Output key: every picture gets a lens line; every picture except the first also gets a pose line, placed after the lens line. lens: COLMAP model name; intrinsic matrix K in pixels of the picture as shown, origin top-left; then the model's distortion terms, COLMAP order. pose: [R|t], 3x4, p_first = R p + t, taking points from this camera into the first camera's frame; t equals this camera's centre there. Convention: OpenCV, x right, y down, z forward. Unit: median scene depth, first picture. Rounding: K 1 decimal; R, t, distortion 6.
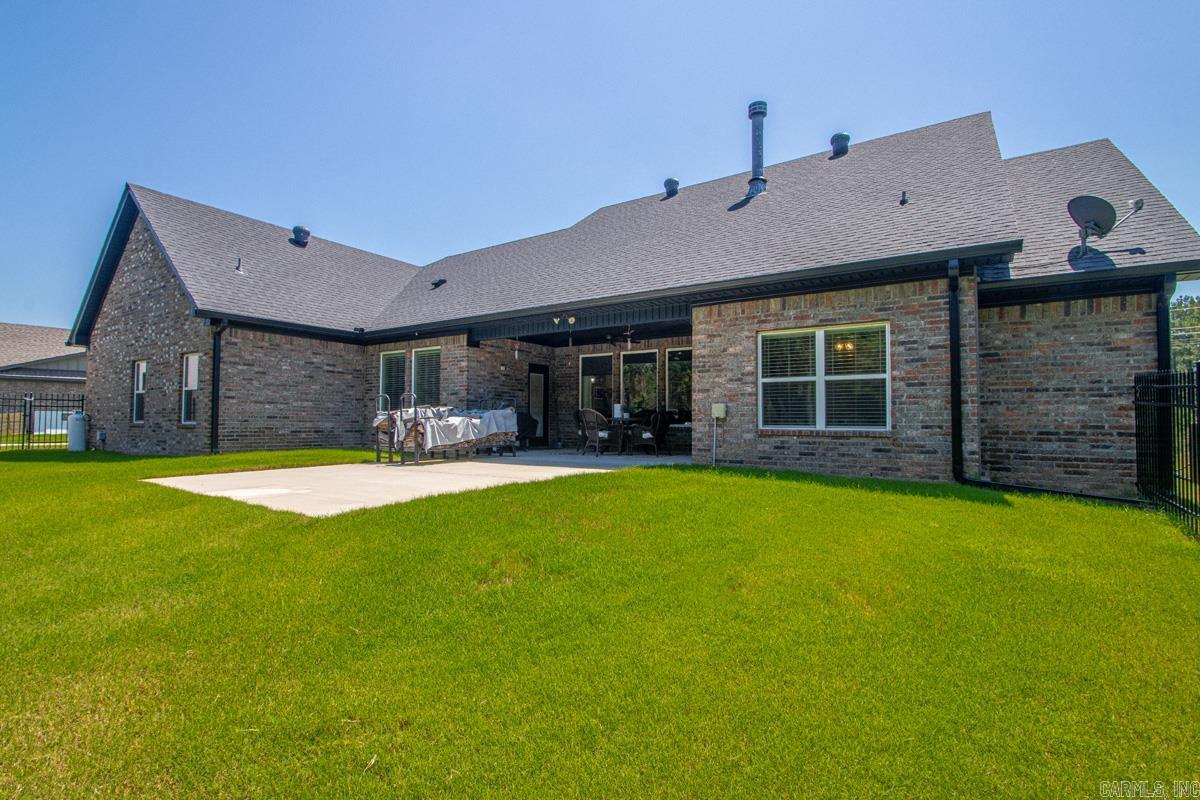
lens RADIAL K [[562.3, 0, 589.3], [0, 562.3, 406.7], [0, 0, 1]] dist [0.012454, -0.014455]
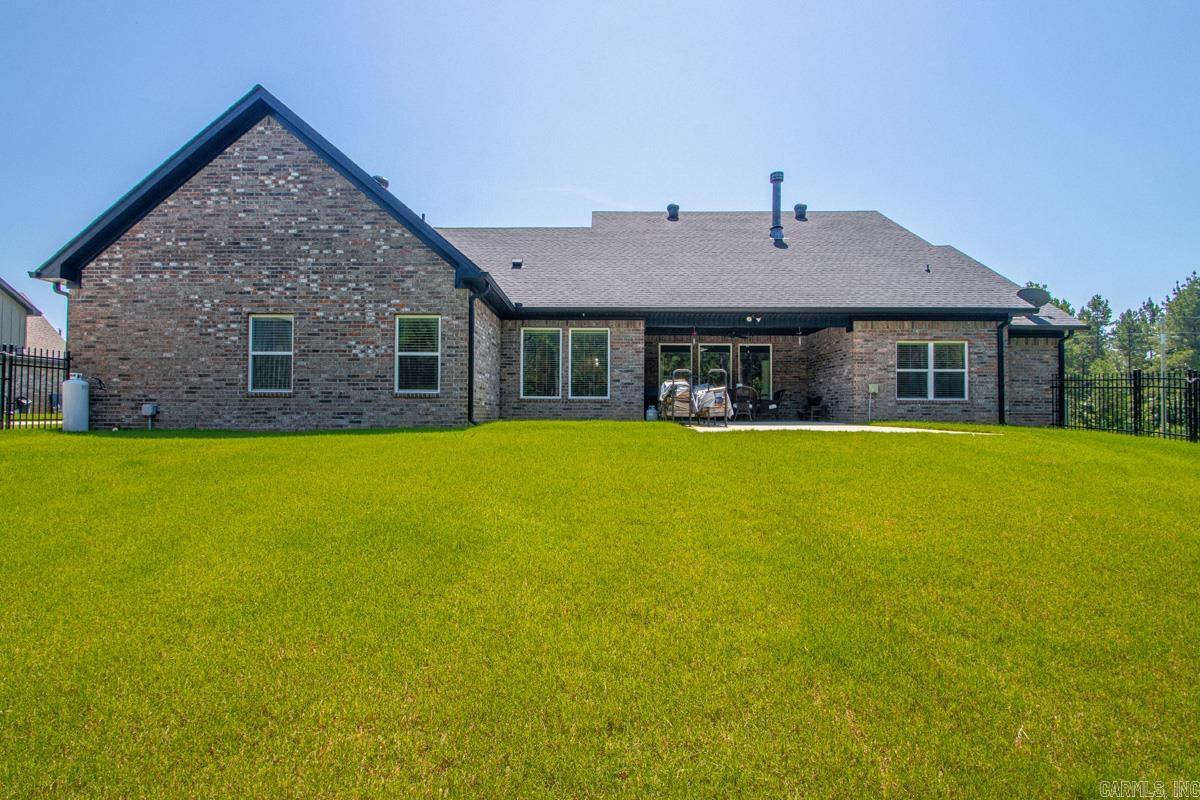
lens RADIAL K [[562.3, 0, 589.3], [0, 562.3, 406.7], [0, 0, 1]] dist [0.012454, -0.014455]
pose [[0.834319, 0.004080, 0.551267, -1.368956], [-0.014381, 0.999793, 0.014367, 0.049467], [-0.551094, -0.019914, 0.834205, 0.127301]]
